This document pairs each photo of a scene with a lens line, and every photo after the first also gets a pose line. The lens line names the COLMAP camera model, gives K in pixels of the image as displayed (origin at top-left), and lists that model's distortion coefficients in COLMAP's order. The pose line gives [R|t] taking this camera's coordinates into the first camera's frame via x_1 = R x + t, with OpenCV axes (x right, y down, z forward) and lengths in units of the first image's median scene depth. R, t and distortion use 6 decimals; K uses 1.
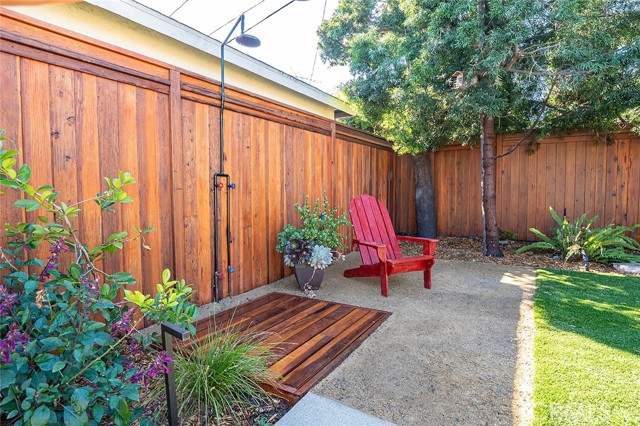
lens RADIAL K [[335.8, 0, 315.5], [0, 335.8, 211.3], [0, 0, 1]] dist [-0.023768, 0.002070]
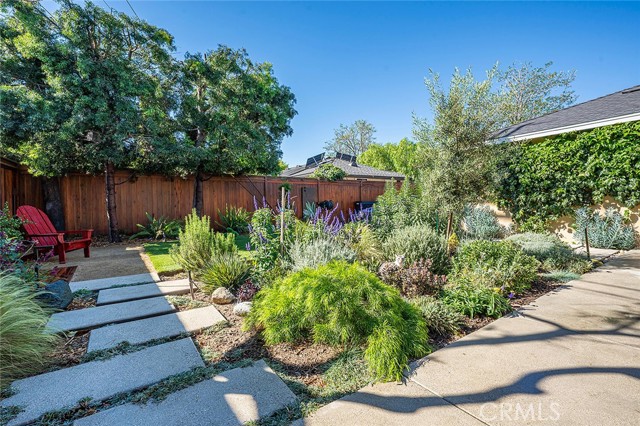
lens RADIAL K [[290.5, 0, 315.2], [0, 290.5, 210.8], [0, 0, 1]] dist [-0.001075, 0.003573]
pose [[0.386546, -0.015311, 0.922143, -0.445836], [0.059402, 0.998199, -0.008326, 0.047814], [-0.920355, 0.057996, 0.386760, -0.524750]]
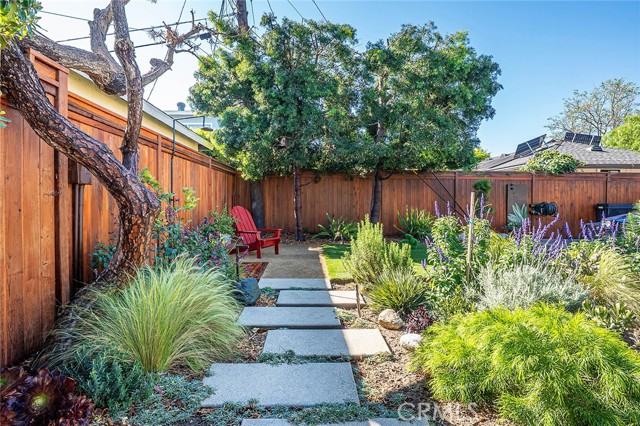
lens RADIAL K [[335.8, 0, 318.8], [0, 335.8, 211.2], [0, 0, 1]] dist [-0.023768, 0.002070]
pose [[0.820442, -0.000766, 0.571730, -0.416001], [0.019361, 0.999463, -0.026445, 0.025370], [-0.571402, 0.032766, 0.820016, -0.531605]]
